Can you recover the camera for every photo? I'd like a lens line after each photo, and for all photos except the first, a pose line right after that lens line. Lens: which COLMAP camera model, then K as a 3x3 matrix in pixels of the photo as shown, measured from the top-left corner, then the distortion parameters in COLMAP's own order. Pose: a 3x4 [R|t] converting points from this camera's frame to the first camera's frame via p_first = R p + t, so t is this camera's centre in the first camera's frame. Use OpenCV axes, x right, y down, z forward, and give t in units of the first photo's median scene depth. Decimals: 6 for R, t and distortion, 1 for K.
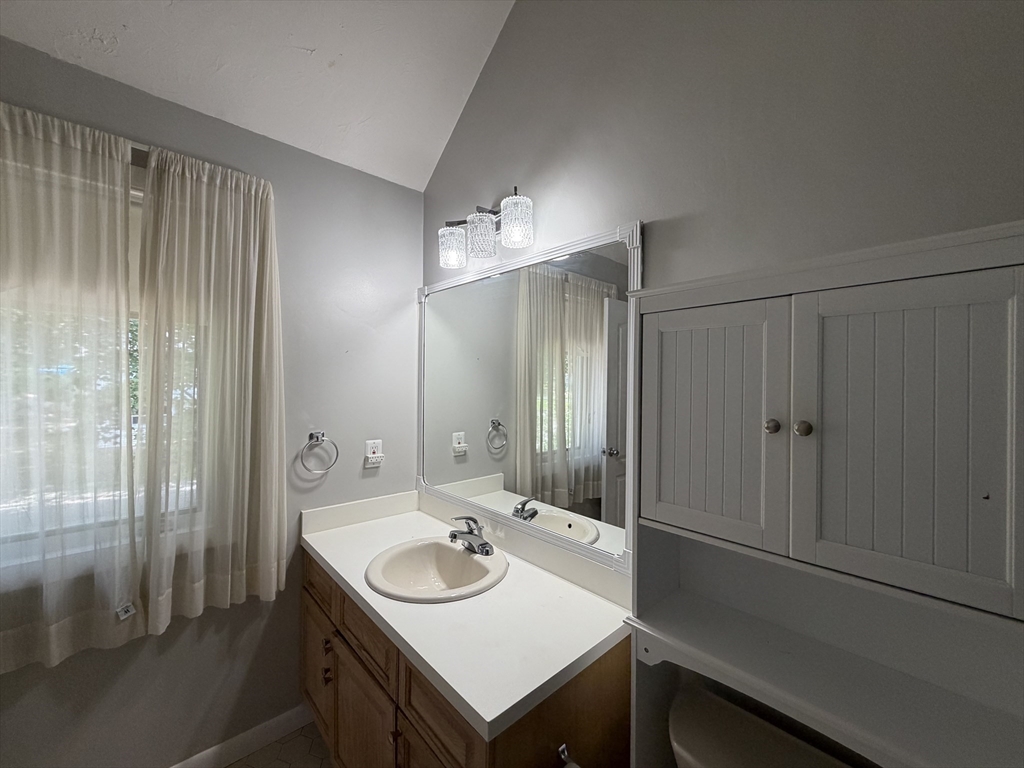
lens RADIAL K [[405.4, 0, 510.1], [0, 405.4, 382.4], [0, 0, 1]] dist [-0.001479, -0.000455]
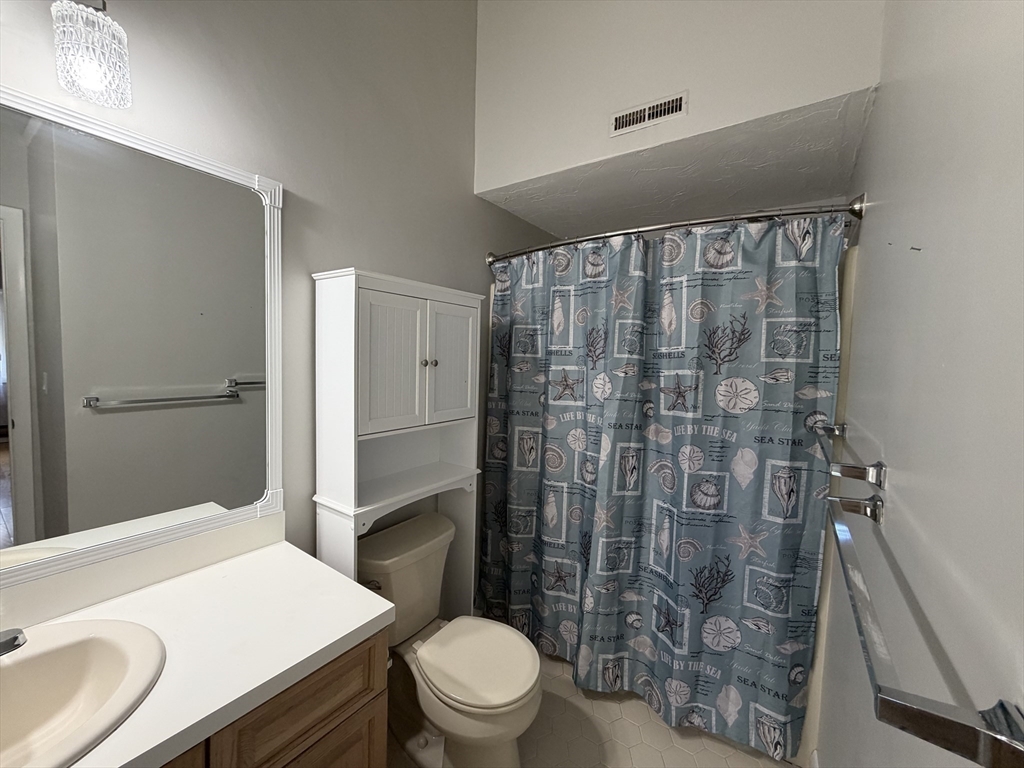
lens RADIAL K [[405.4, 0, 510.1], [0, 405.4, 382.4], [0, 0, 1]] dist [-0.001479, -0.000455]
pose [[-0.208797, -0.081201, 0.974582, -1.131769], [-0.034711, 0.996534, 0.075594, 0.027131], [-0.977343, -0.018045, -0.210892, 0.795228]]
